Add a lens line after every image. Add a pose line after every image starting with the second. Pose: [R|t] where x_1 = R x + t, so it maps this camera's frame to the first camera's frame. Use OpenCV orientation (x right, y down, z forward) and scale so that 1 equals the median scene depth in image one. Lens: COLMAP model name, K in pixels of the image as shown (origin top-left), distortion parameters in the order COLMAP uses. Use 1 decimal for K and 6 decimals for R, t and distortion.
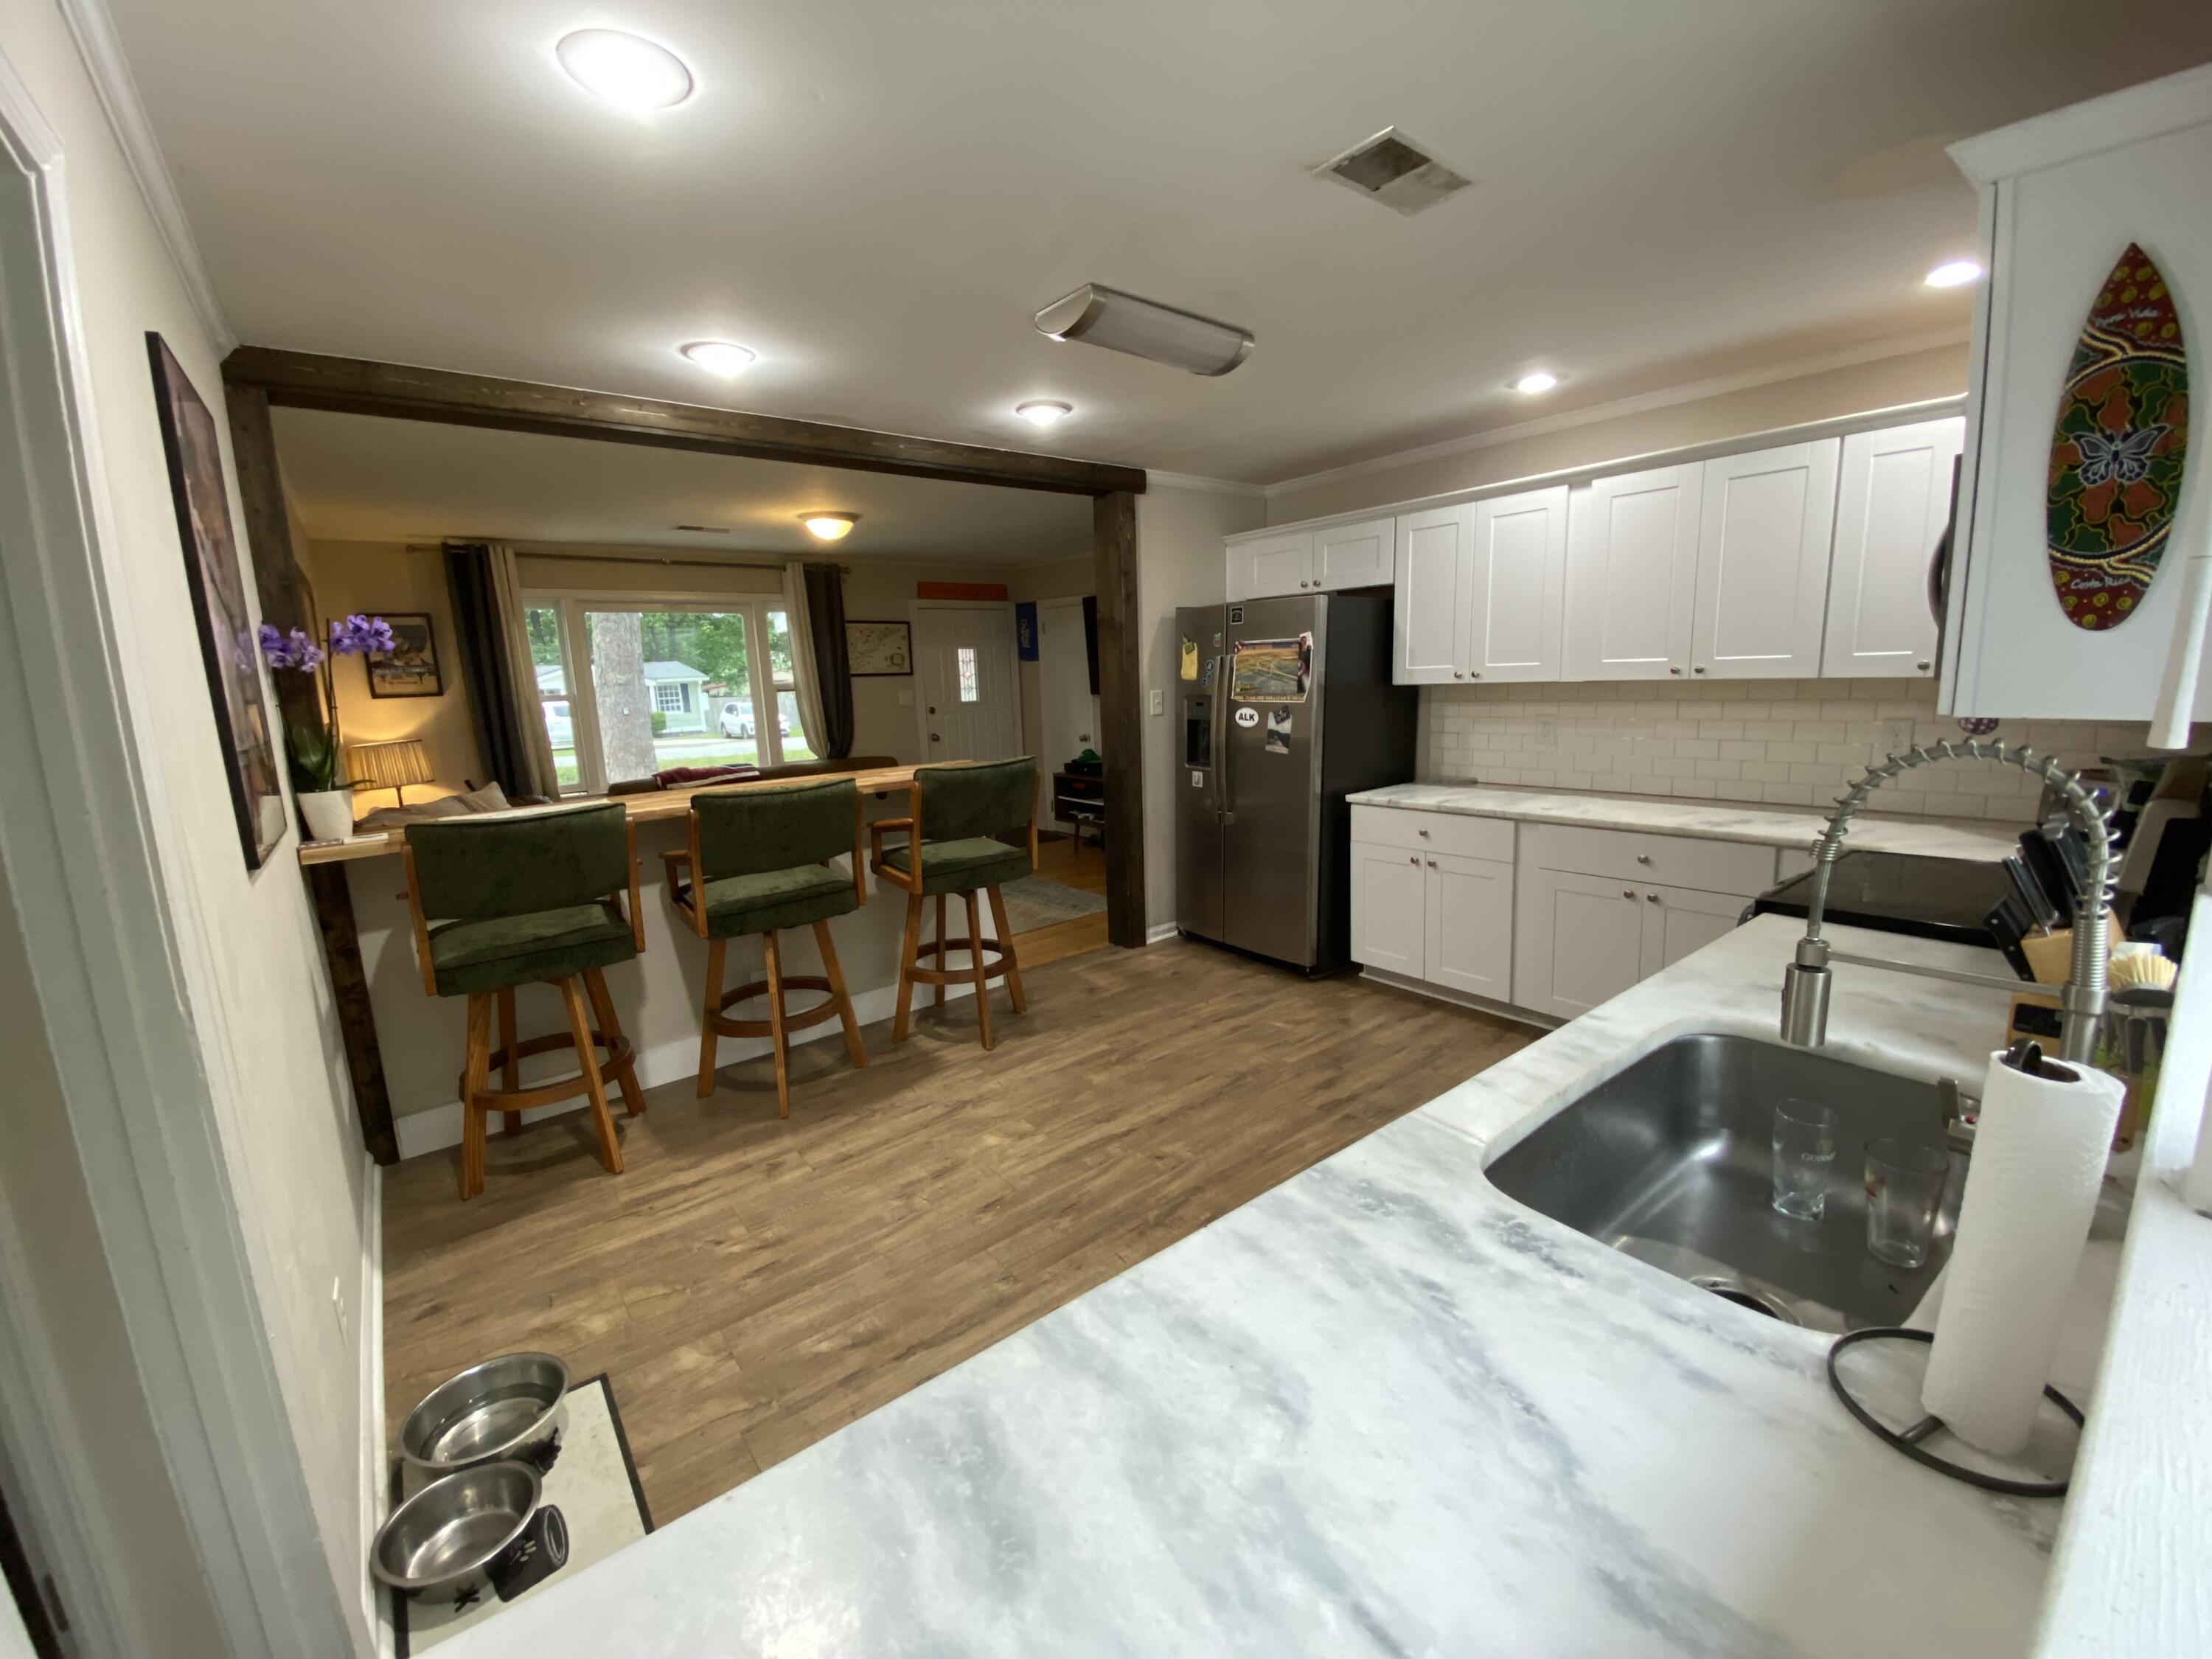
lens RADIAL K [[882.2, 0, 1106.0], [0, 882.2, 829.5], [0, 0, 1]] dist [0.002075, -0.015119]
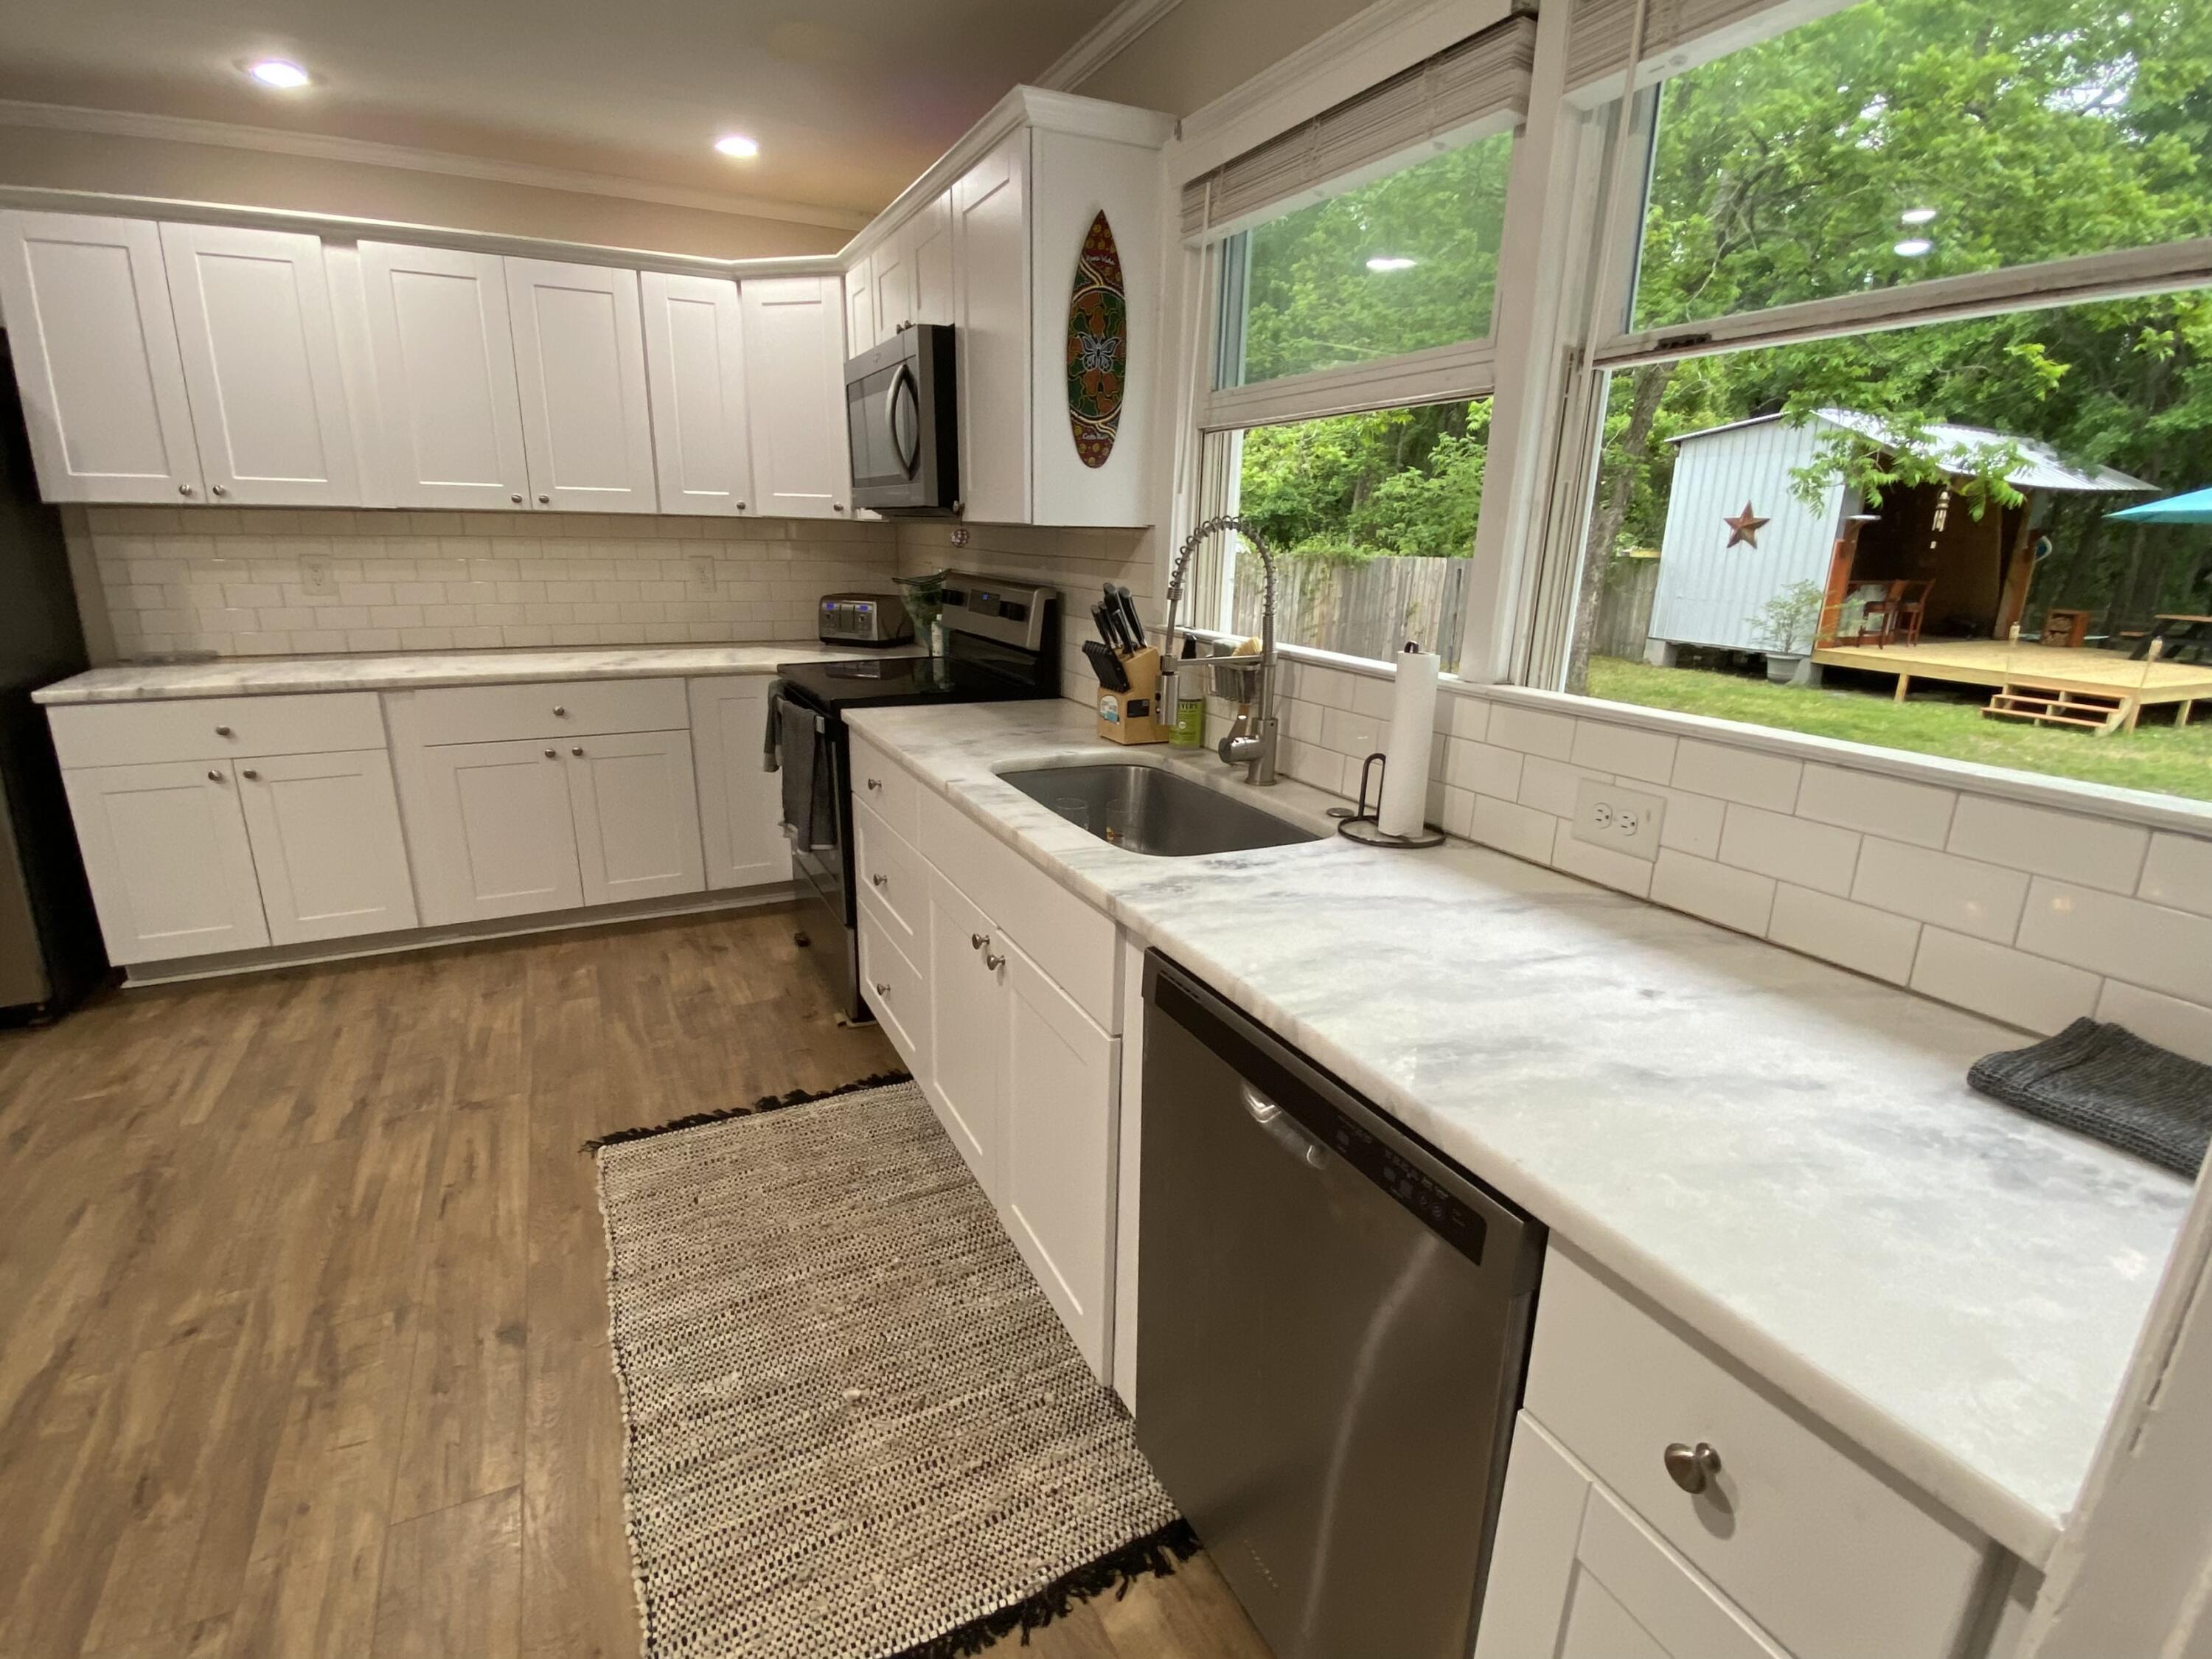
lens RADIAL K [[1033.5, 0, 1100.6], [0, 1033.5, 804.4], [0, 0, 1]] dist [0.040827, -0.029234]
pose [[0.223972, -0.214826, 0.950624, -0.231738], [0.145232, 0.971870, 0.185410, 0.006748], [-0.963714, 0.096534, 0.248871, 0.160141]]
